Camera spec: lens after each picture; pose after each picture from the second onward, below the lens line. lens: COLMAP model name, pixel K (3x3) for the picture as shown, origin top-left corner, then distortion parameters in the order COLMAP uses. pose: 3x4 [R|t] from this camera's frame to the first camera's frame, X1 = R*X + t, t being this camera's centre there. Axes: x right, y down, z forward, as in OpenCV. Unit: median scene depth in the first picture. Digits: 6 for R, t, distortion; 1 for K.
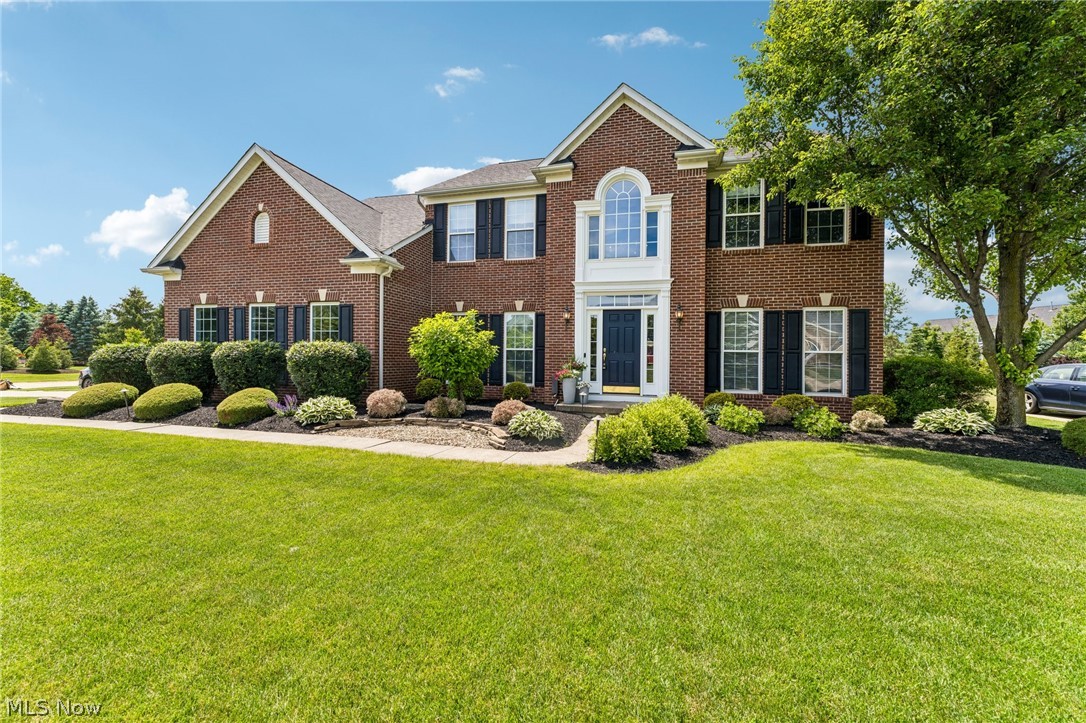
lens RADIAL K [[432.4, 0, 543.0], [0, 432.4, 361.5], [0, 0, 1]] dist [-0.008514, -0.000412]
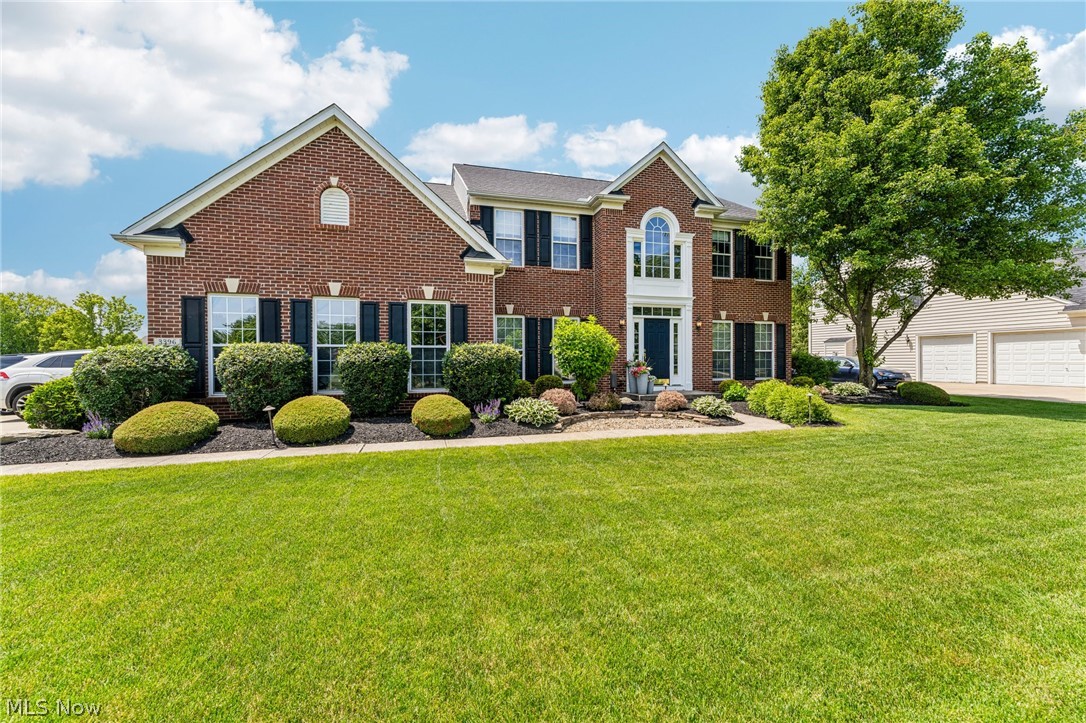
lens RADIAL K [[432.4, 0, 543.0], [0, 432.4, 361.5], [0, 0, 1]] dist [-0.008514, -0.000412]
pose [[0.858593, -0.019409, 0.512291, -0.752407], [0.019521, 0.999796, 0.005162, -0.006947], [-0.512287, 0.005569, 0.858796, 0.081470]]
